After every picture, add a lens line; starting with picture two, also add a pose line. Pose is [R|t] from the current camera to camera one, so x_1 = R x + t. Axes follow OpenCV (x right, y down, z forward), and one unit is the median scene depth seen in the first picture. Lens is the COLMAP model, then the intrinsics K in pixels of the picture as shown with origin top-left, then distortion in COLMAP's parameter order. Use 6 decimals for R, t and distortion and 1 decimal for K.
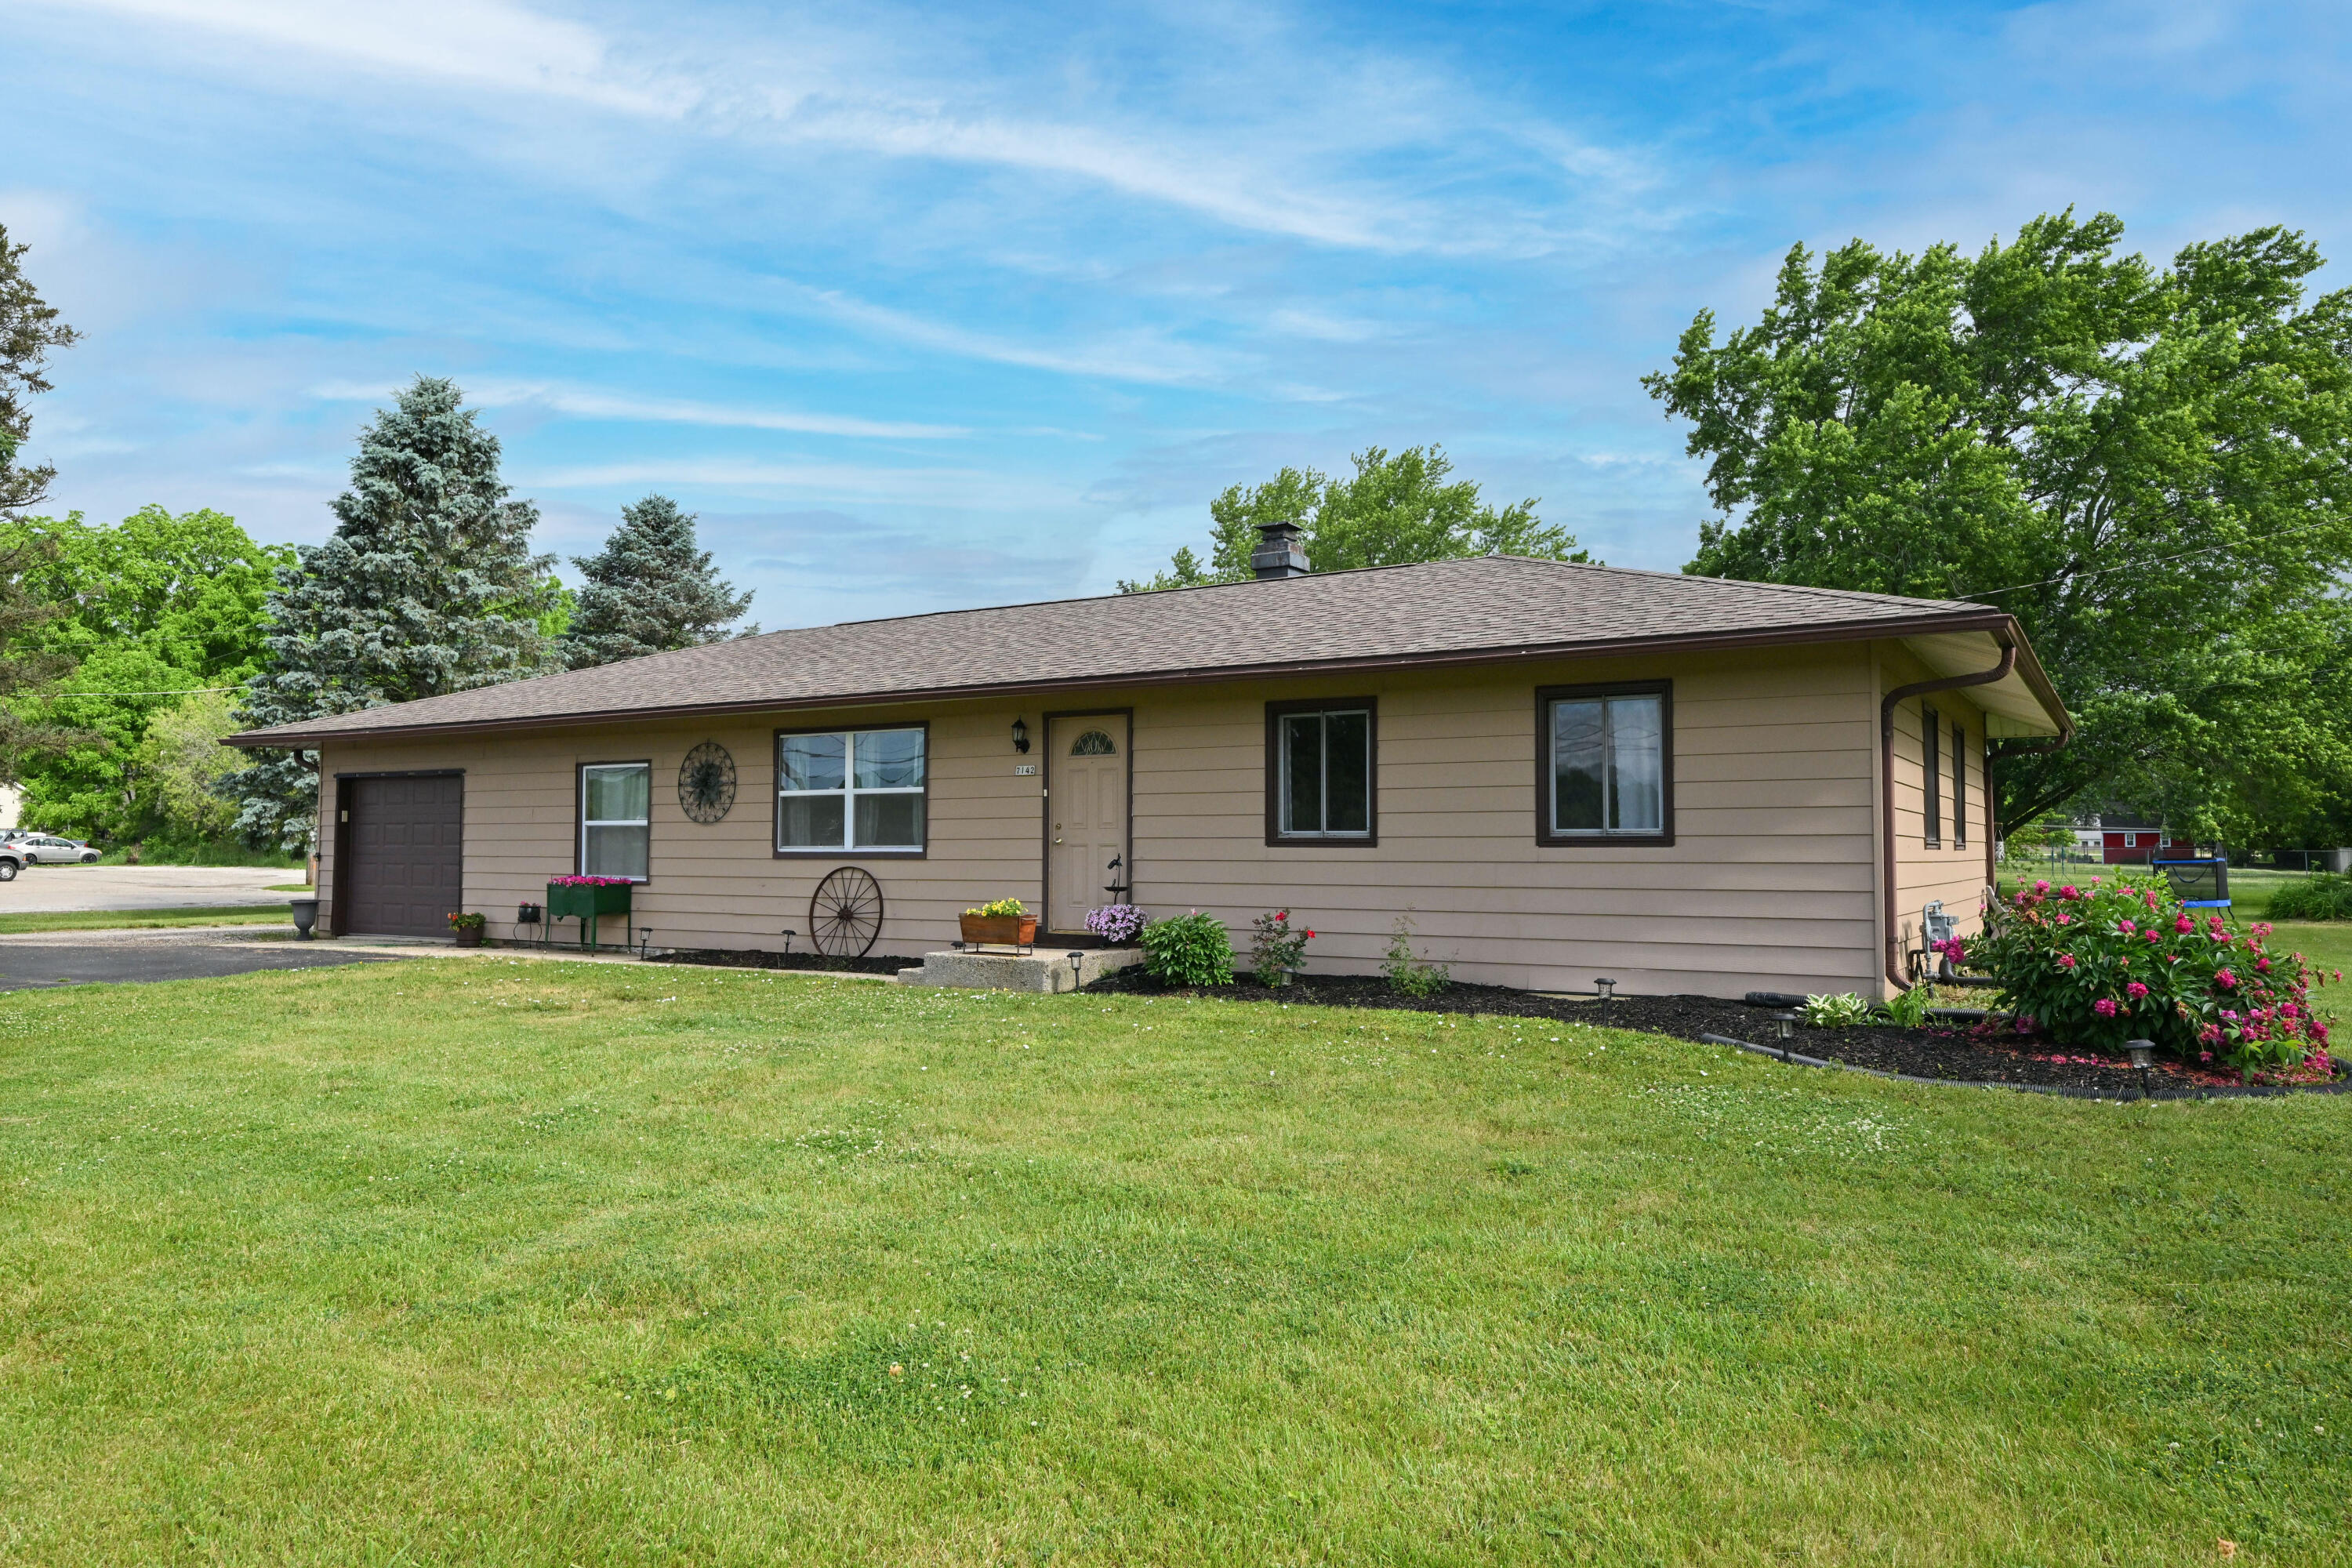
lens RADIAL K [[1563.1, 0, 1173.4], [0, 1563.1, 784.6], [0, 0, 1]] dist [0.002295, 0.001164]
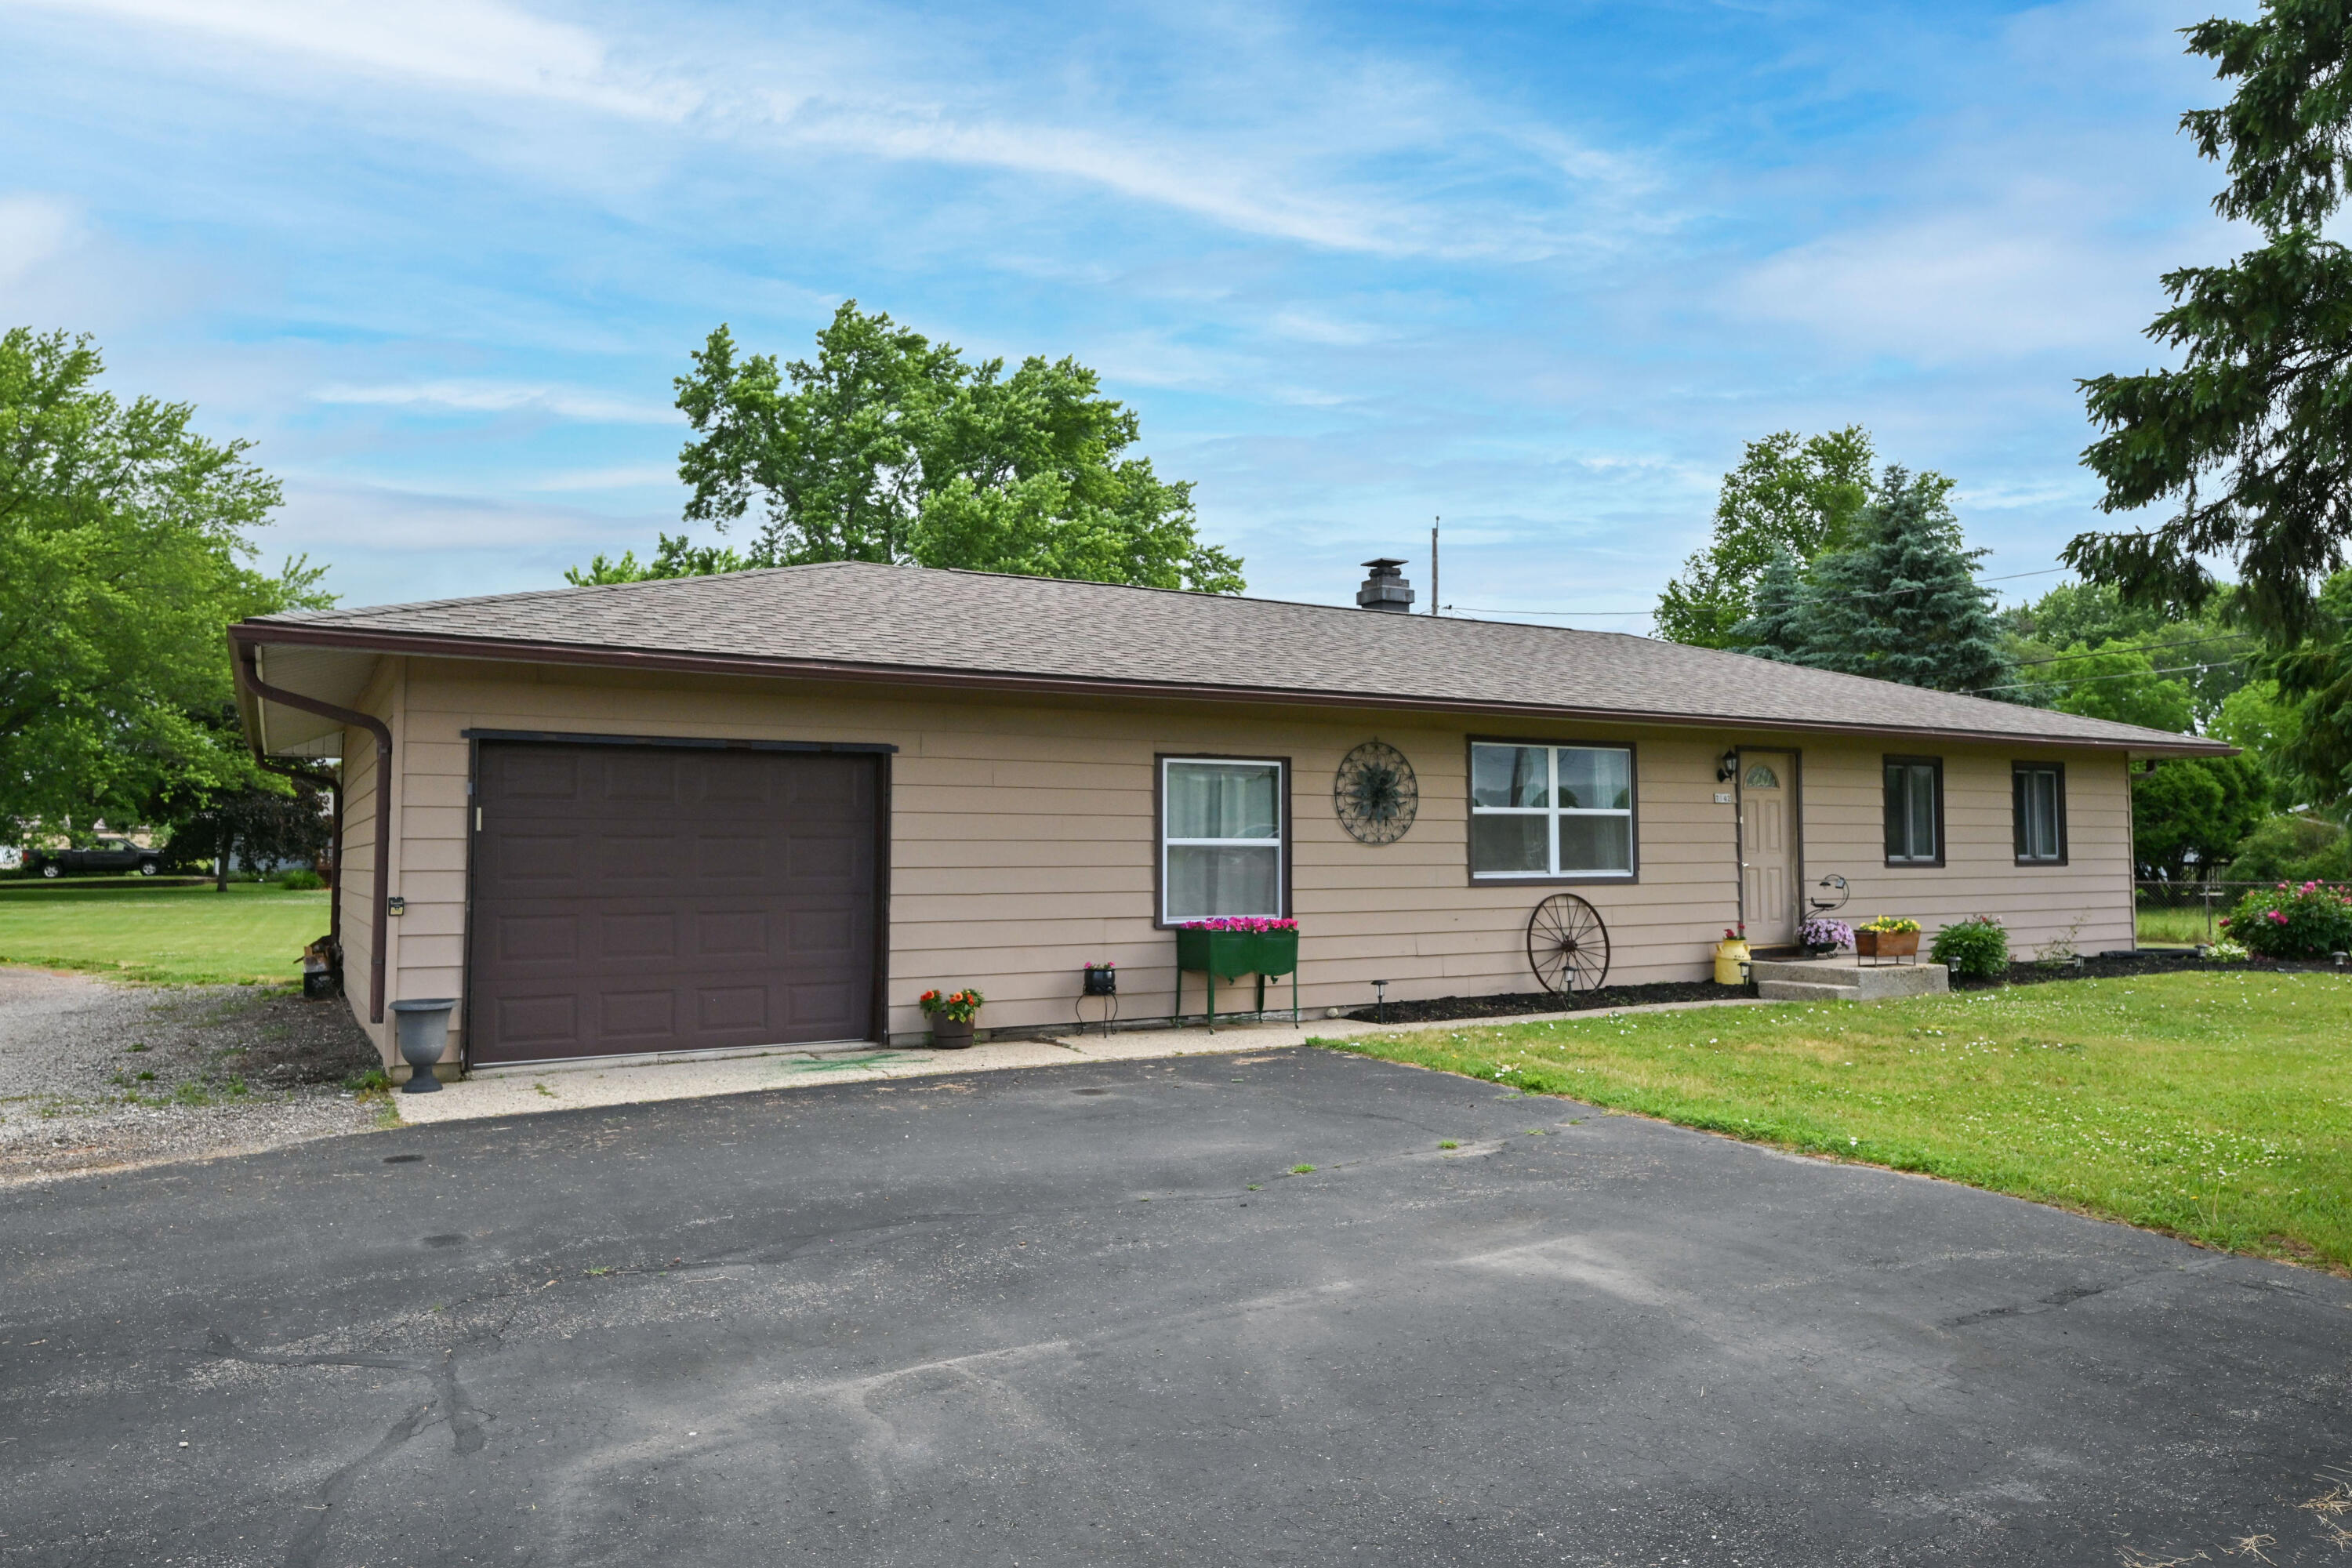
lens RADIAL K [[1563.1, 0, 1179.1], [0, 1563.1, 788.9], [0, 0, 1]] dist [0.002295, 0.001164]
pose [[0.452829, 0.044417, 0.890490, -1.115801], [-0.024628, 0.999000, -0.037305, 0.030687], [-0.891257, -0.005038, 0.453470, 0.777562]]
